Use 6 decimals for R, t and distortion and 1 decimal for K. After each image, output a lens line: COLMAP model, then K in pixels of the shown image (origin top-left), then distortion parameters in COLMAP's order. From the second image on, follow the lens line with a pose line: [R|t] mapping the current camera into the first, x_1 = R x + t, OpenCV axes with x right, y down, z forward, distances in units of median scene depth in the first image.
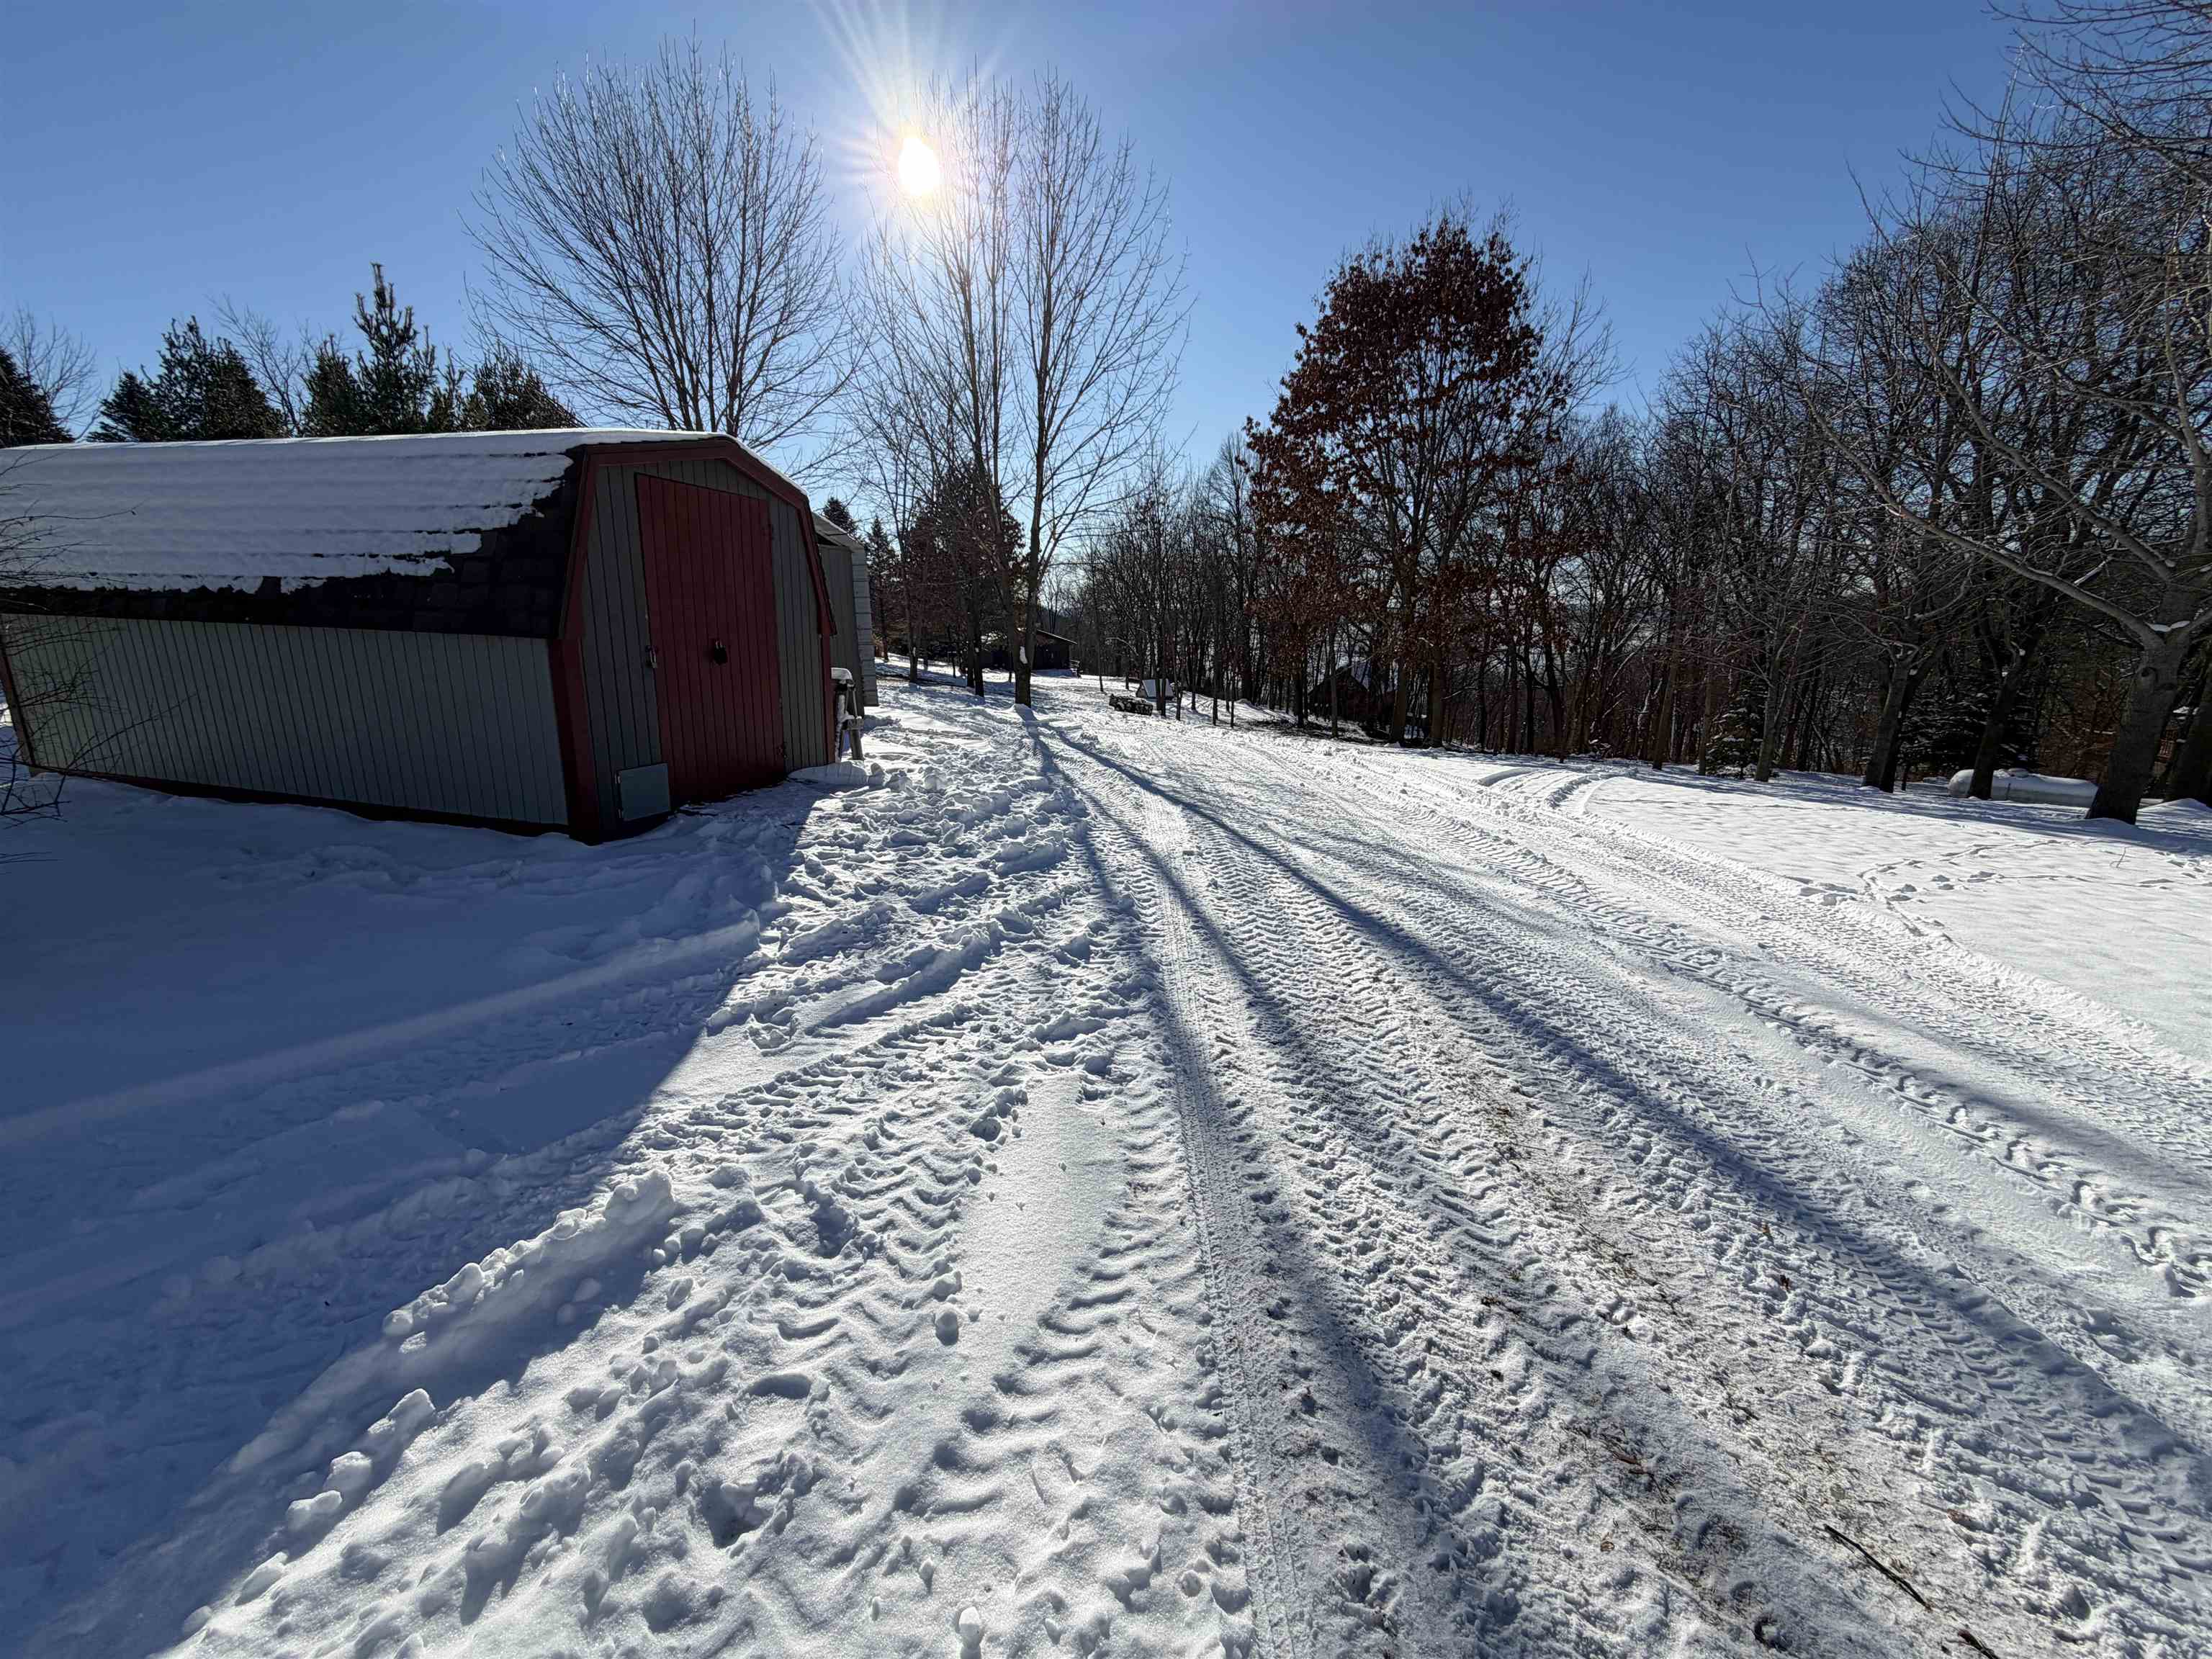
lens RADIAL K [[878.3, 0, 1099.3], [0, 878.3, 834.3], [0, 0, 1]] dist [0.000200, -0.000092]
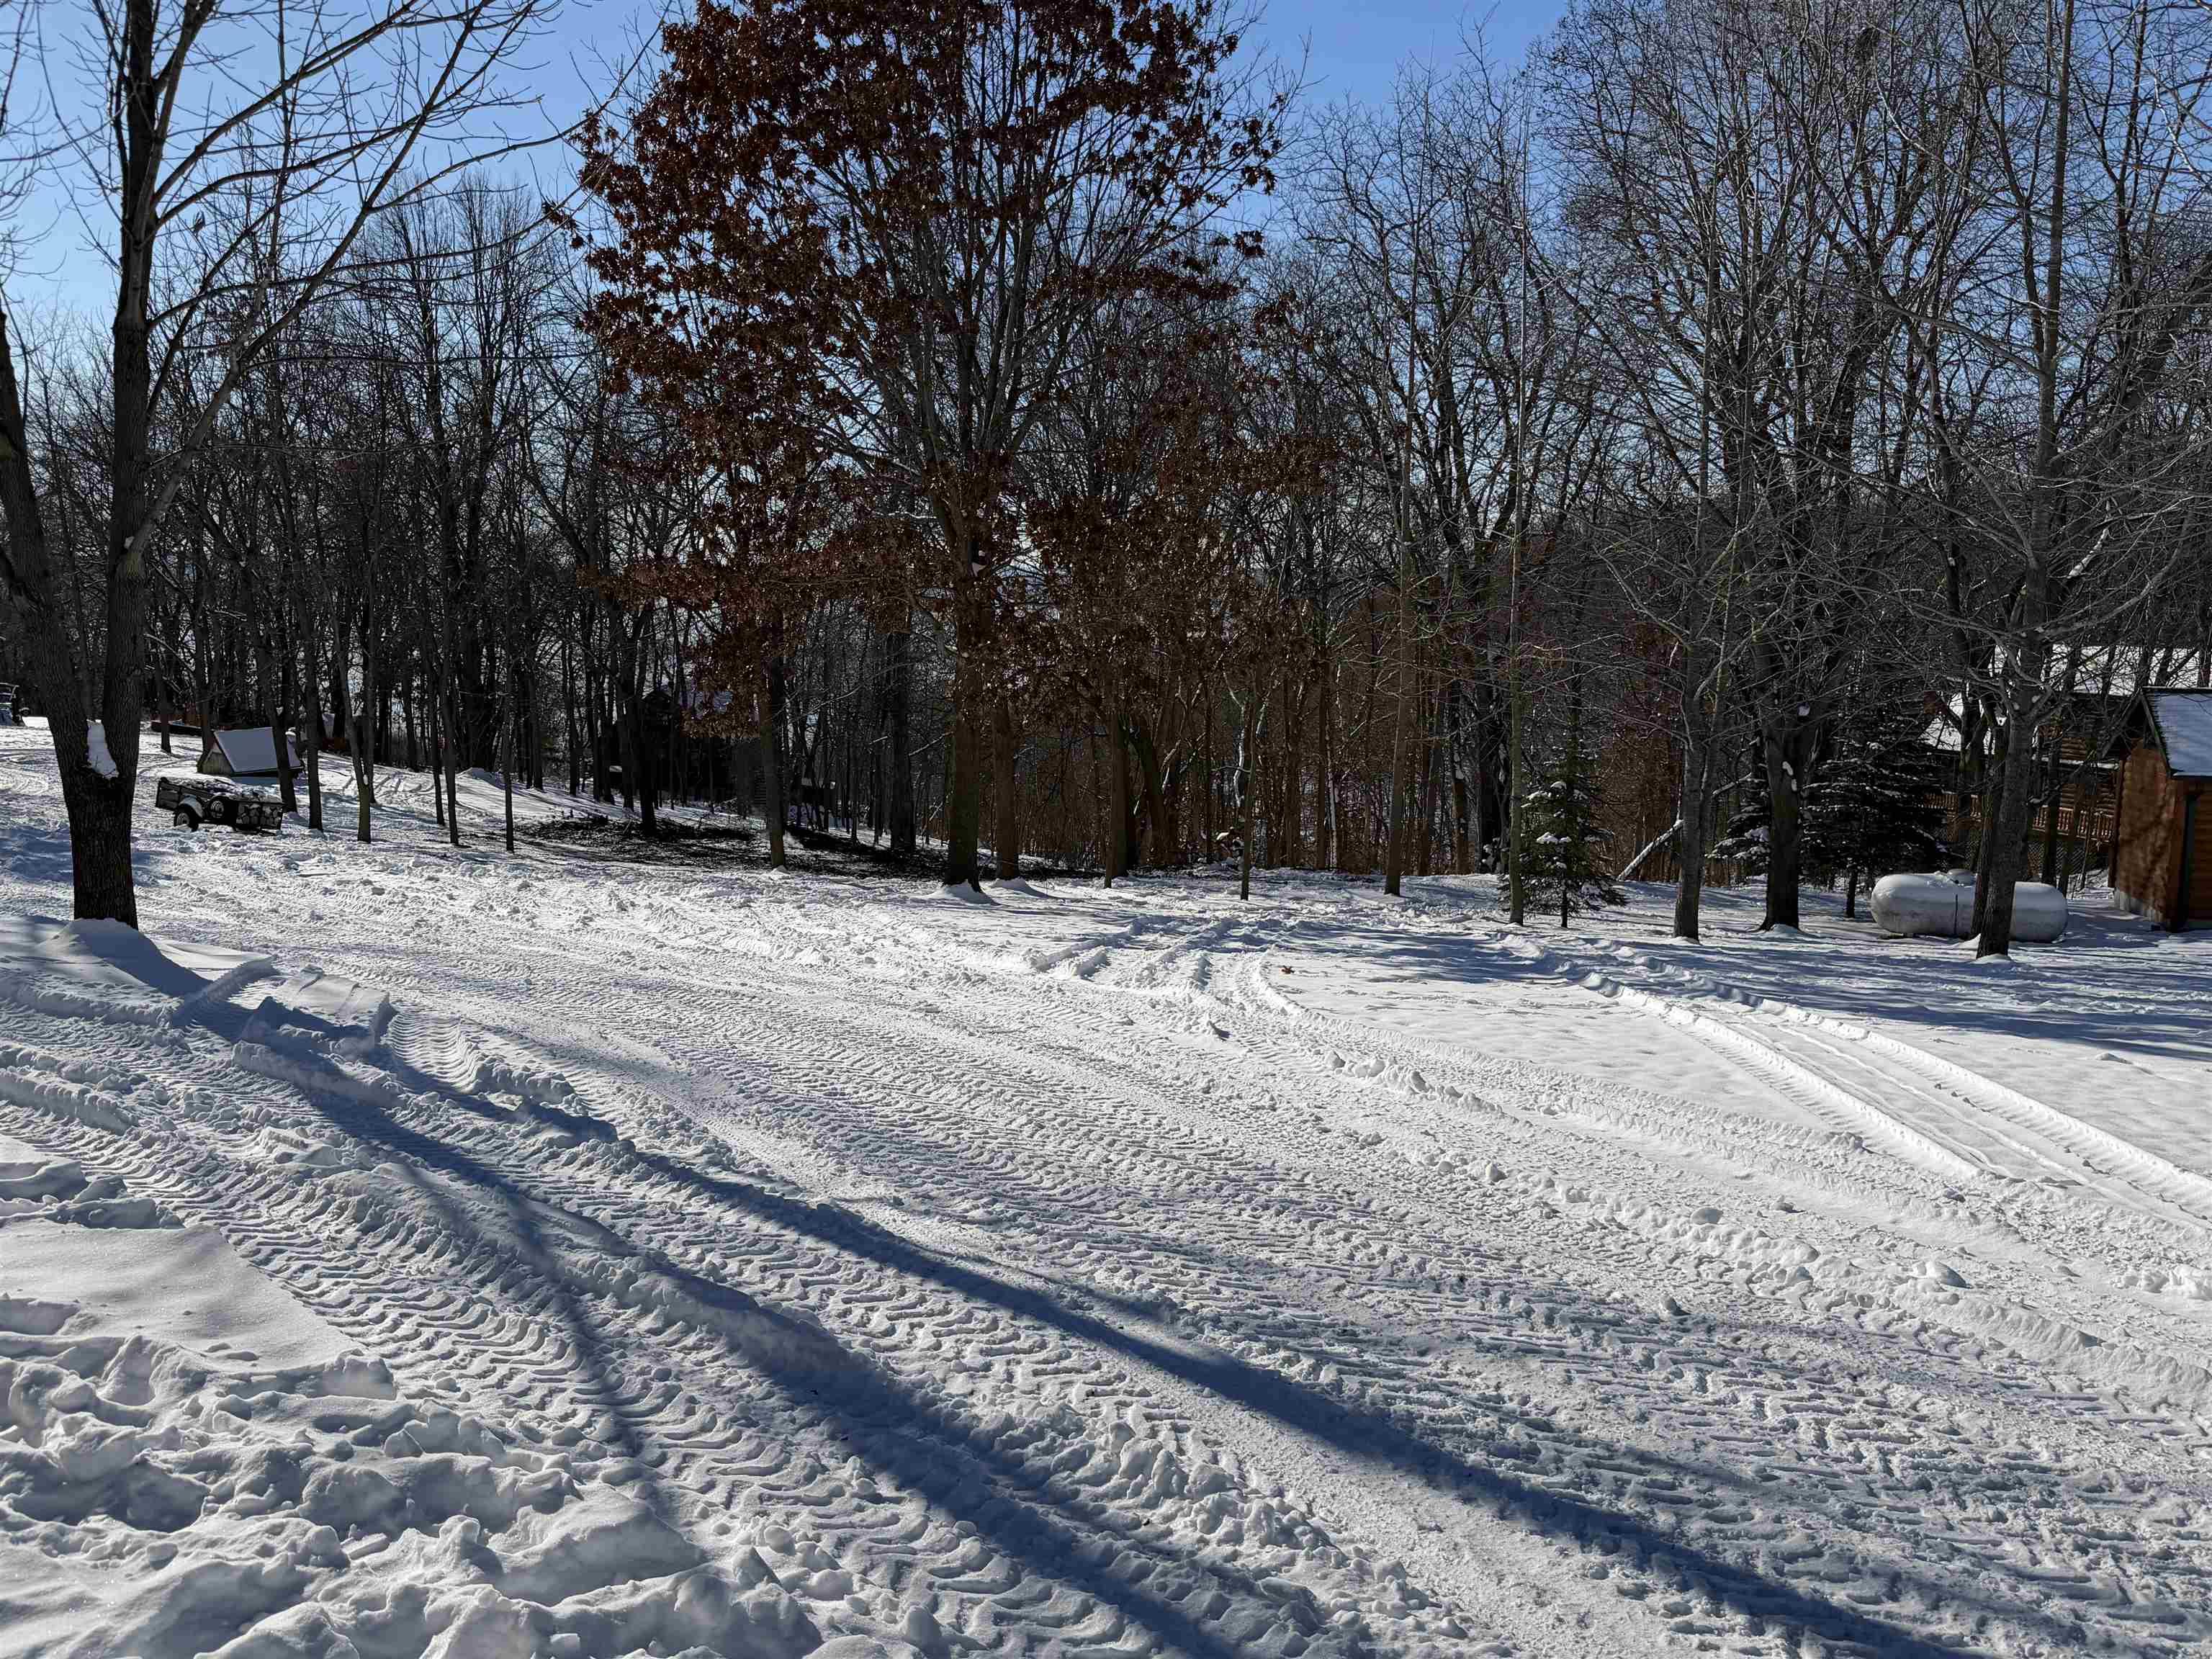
lens RADIAL K [[1807.5, 0, 1106.0], [0, 1807.5, 829.5], [0, 0, 1]] dist [0.111783, -0.239971]
pose [[0.863742, -0.050186, 0.501430, -0.427762], [0.103720, 0.991429, -0.079436, -0.399255], [-0.493146, 0.120621, 0.861544, 1.379331]]
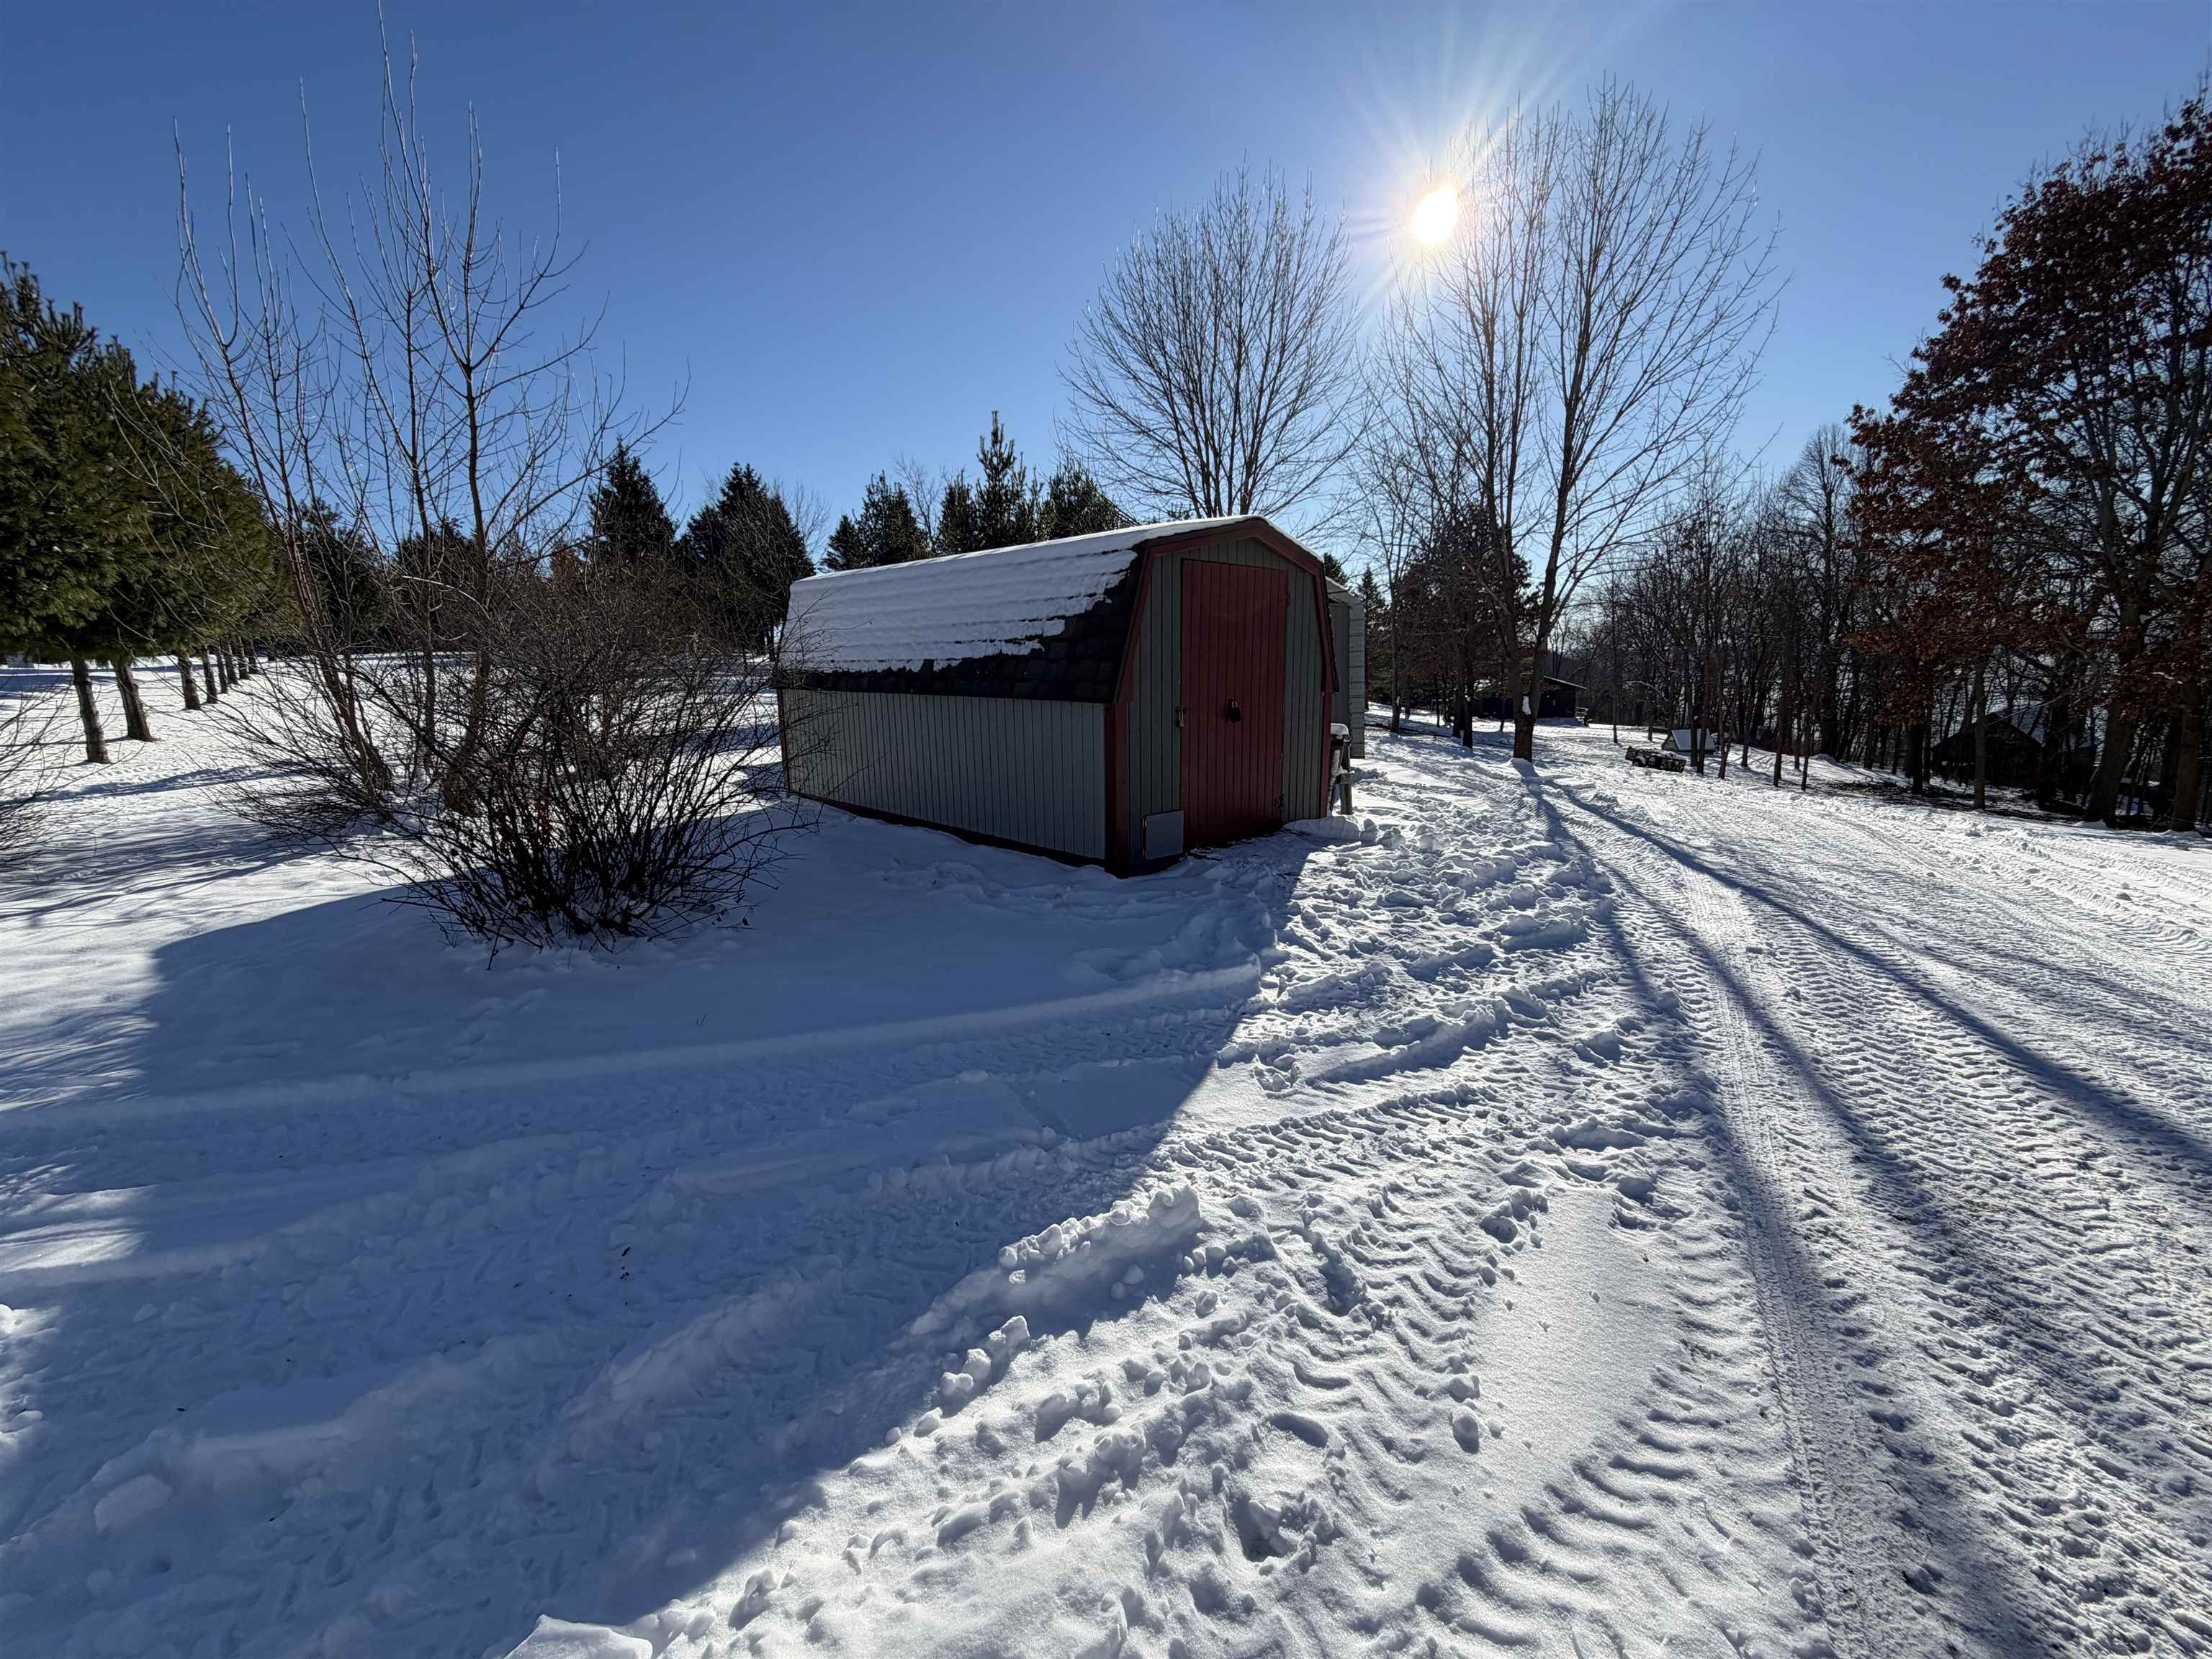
lens RADIAL K [[879.5, 0, 1098.4], [0, 879.5, 834.0], [0, 0, 1]] dist [-0.001625, 0.000104]
pose [[0.865126, 0.061919, -0.497718, -0.029827], [-0.089075, 0.995543, -0.030977, -0.007600], [0.493582, 0.071133, 0.866785, -0.025685]]
